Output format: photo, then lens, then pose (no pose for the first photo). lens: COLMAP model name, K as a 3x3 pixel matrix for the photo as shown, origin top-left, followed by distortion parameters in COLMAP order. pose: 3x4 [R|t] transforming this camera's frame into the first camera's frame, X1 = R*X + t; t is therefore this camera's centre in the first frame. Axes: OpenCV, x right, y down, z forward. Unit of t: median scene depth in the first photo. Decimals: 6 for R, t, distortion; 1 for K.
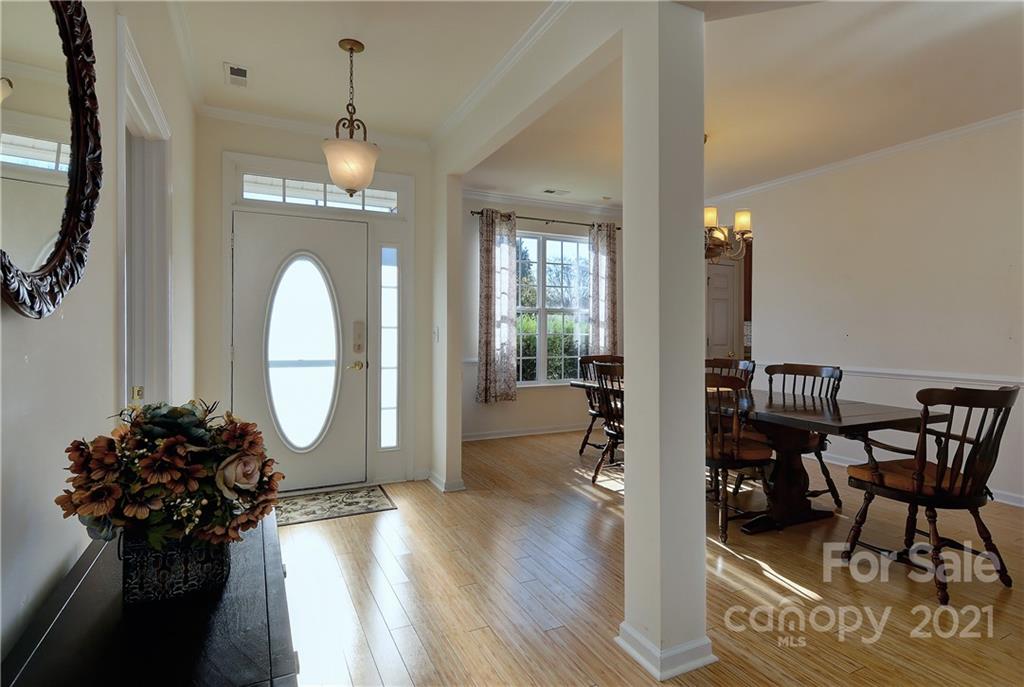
lens RADIAL K [[511.9, 0, 528.0], [0, 511.9, 331.0], [0, 0, 1]] dist [0.006508, -0.000855]
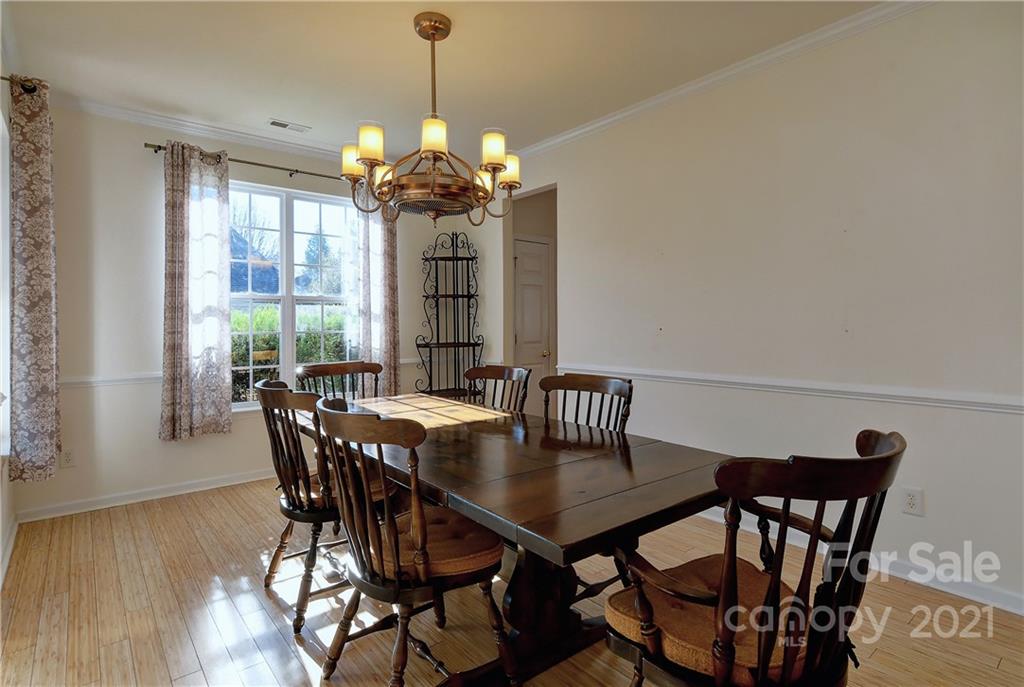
lens RADIAL K [[522.7, 0, 537.0], [0, 522.7, 320.7], [0, 0, 1]] dist [0.000990, 0.000657]
pose [[0.966620, -0.009179, 0.256049, 0.266572], [0.011716, 0.999896, -0.008388, 0.000232], [-0.255946, 0.011108, 0.966627, 0.326426]]
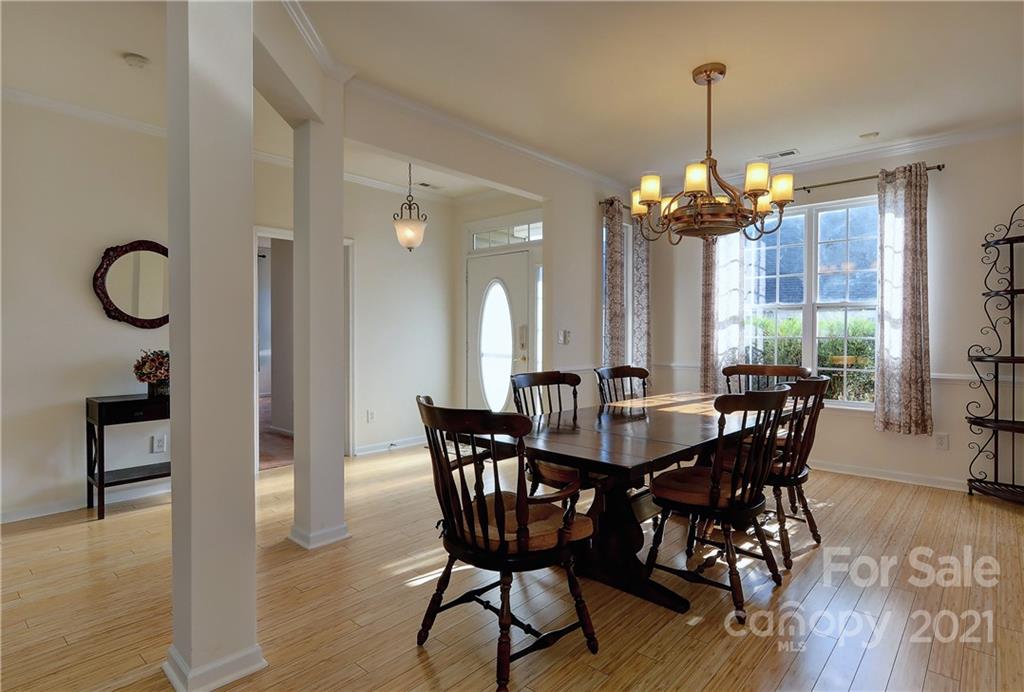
lens RADIAL K [[541.8, 0, 505.8], [0, 541.8, 338.2], [0, 0, 1]] dist [0.005773, -0.004146]
pose [[0.364914, 0.007279, -0.931013, 0.931435], [-0.001015, 0.999972, 0.007420, 0.002497], [0.931041, -0.001763, 0.364911, 0.432408]]
